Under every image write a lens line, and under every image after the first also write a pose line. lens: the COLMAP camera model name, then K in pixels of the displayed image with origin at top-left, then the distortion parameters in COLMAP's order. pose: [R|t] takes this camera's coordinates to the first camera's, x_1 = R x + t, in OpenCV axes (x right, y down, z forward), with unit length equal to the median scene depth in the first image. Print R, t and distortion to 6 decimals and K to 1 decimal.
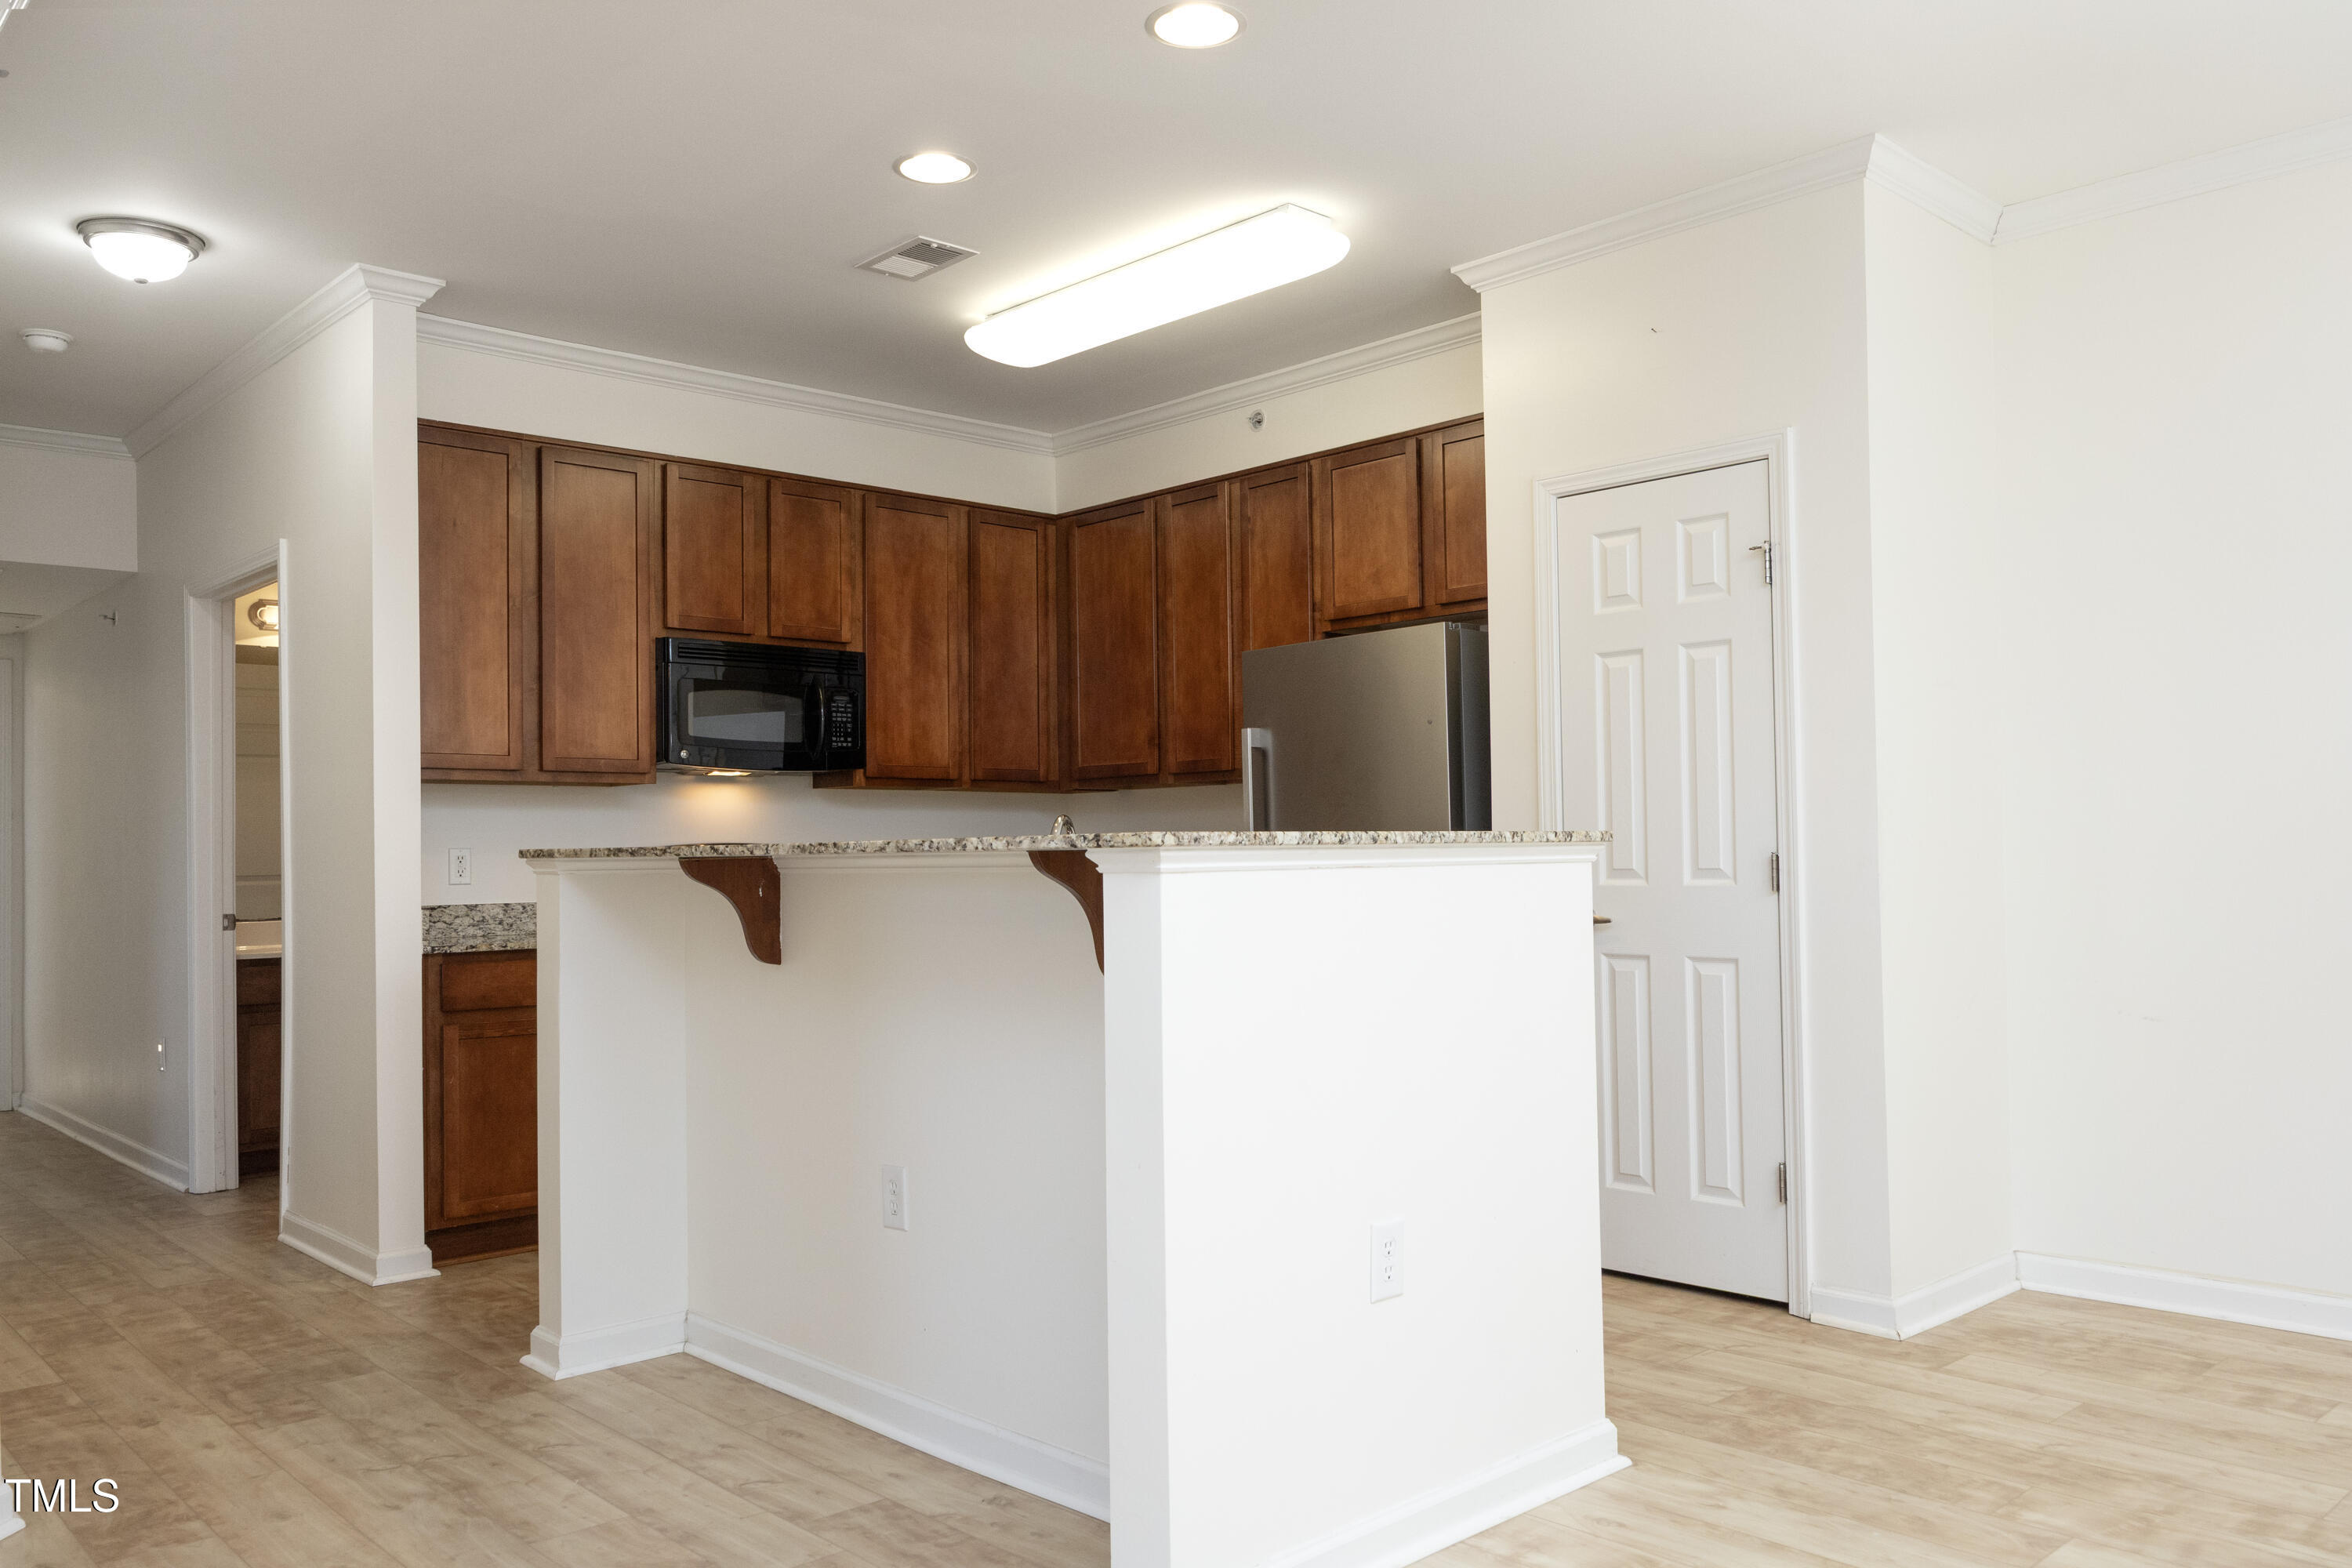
lens RADIAL K [[1793.4, 0, 1175.4], [0, 1793.4, 797.5], [0, 0, 1]] dist [0.006278, 0.004088]
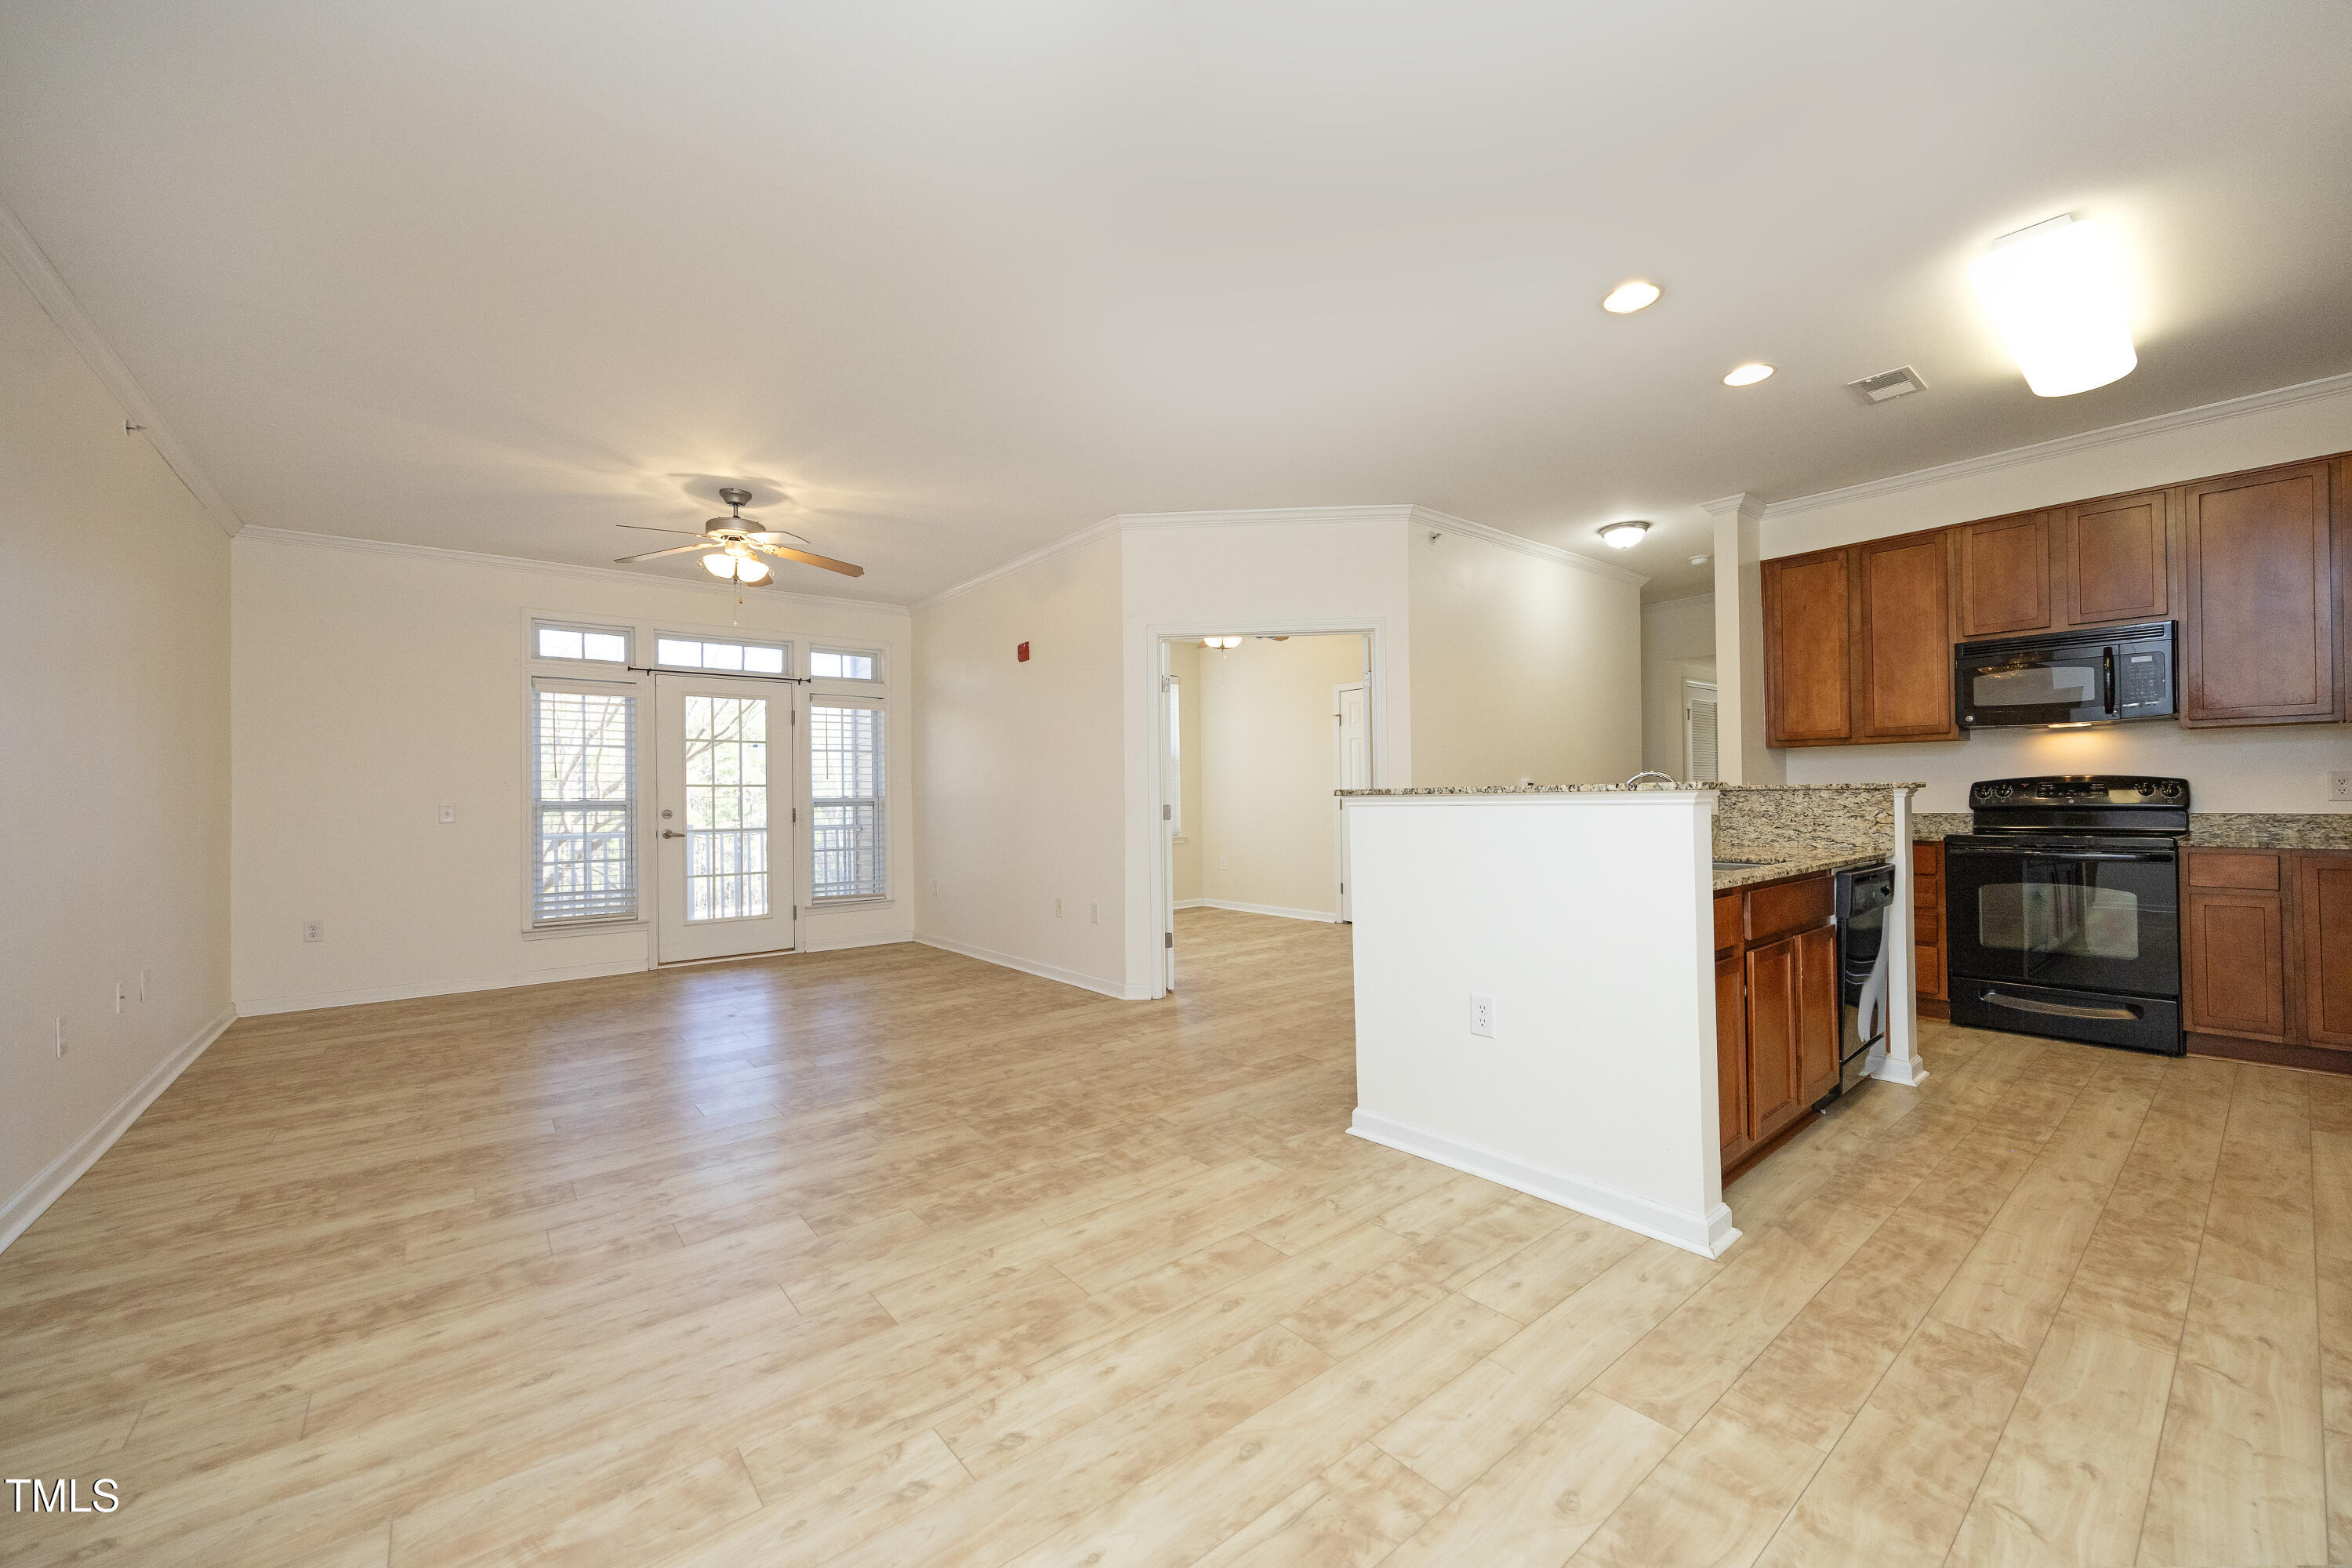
lens RADIAL K [[915.7, 0, 1179.3], [0, 915.7, 788.4], [0, 0, 1]] dist [-0.000239, 0.000041]
pose [[-0.073821, 0.007317, -0.997245, 0.891521], [0.044932, 0.998982, 0.004003, 0.002888], [0.996259, -0.044512, -0.074075, 0.626572]]
